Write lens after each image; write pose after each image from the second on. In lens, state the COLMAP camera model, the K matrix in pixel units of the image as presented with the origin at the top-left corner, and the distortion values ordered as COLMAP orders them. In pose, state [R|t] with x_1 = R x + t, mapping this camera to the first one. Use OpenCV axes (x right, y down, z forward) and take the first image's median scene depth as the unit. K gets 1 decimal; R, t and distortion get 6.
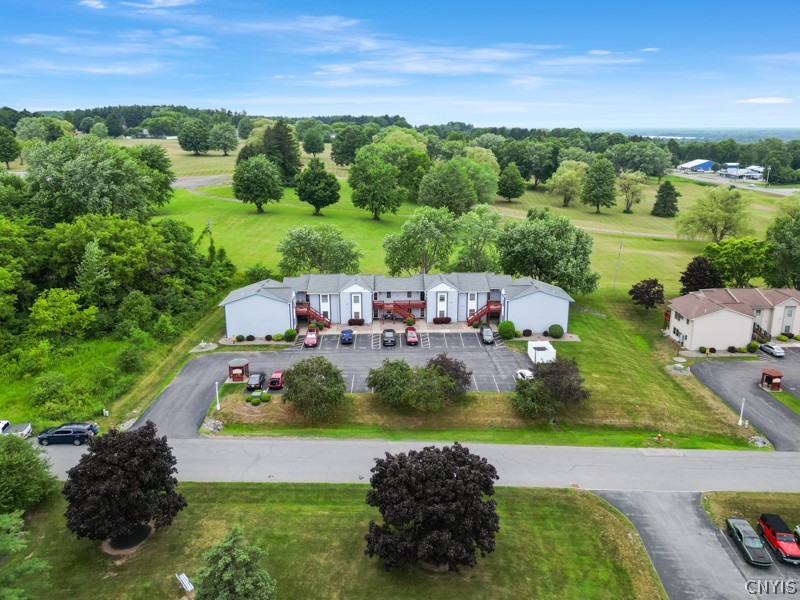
lens RADIAL K [[569.4, 0, 400.0], [0, 569.4, 300.0], [0, 0, 1]] dist [0.001984, 0.000332]
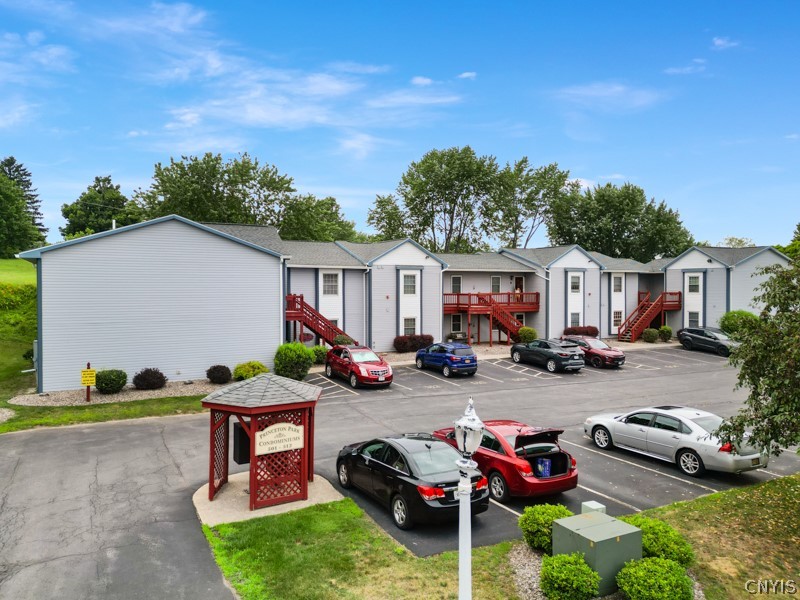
lens RADIAL K [[601.8, 0, 400.0], [0, 601.8, 300.0], [0, 0, 1]] dist [0.002409, -0.000101]
pose [[0.897243, -0.001698, 0.441533, -0.265072], [0.115226, 0.966241, -0.230436, 0.103847], [-0.426236, 0.257634, 0.867149, 0.642628]]
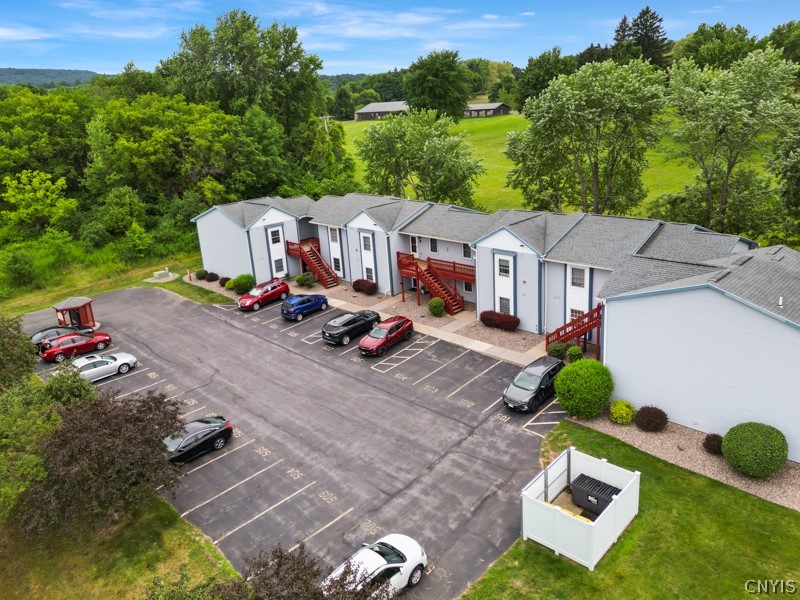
lens RADIAL K [[569.4, 0, 400.0], [0, 569.4, 300.0], [0, 0, 1]] dist [0.001984, 0.000332]
pose [[0.690639, 0.198855, -0.695323, 0.311822], [-0.150843, 0.979917, 0.130419, -0.022328], [0.707293, 0.014812, 0.706765, 0.654551]]
